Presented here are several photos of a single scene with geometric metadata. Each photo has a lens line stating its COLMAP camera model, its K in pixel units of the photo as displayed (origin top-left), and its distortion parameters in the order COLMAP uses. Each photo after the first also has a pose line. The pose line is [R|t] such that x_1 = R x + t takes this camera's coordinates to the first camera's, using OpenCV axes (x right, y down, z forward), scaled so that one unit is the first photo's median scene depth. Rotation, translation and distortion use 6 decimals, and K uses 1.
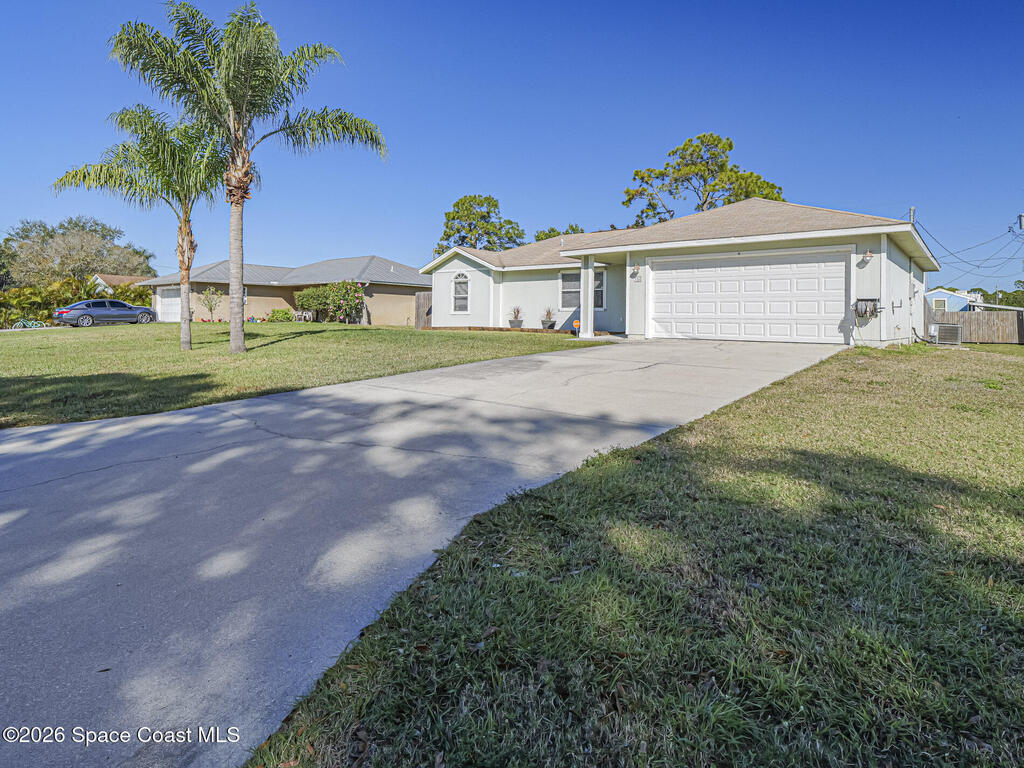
lens RADIAL K [[536.0, 0, 511.7], [0, 536.0, 377.9], [0, 0, 1]] dist [0.003927, -0.000012]
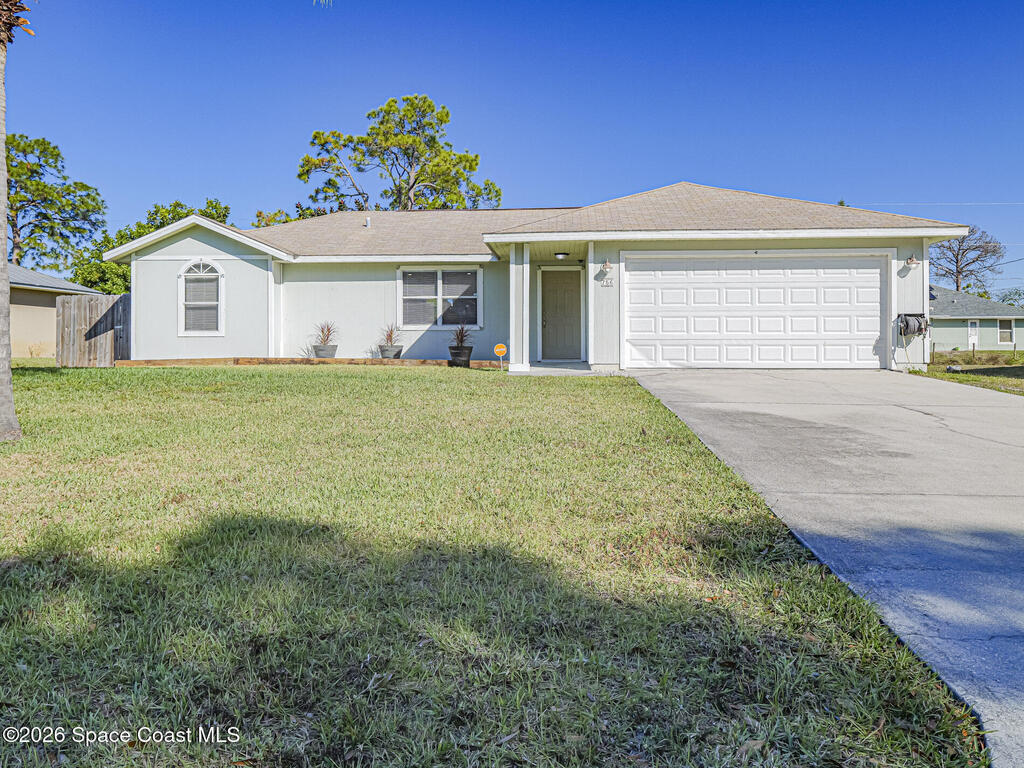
lens RADIAL K [[736.8, 0, 512.0], [0, 736.8, 384.0], [0, 0, 1]] dist [0.008165, 0.007565]
pose [[0.842182, -0.041821, 0.537569, -0.268463], [0.069437, 0.997098, -0.031212, -0.025724], [-0.534703, 0.063613, 0.842642, 0.208060]]
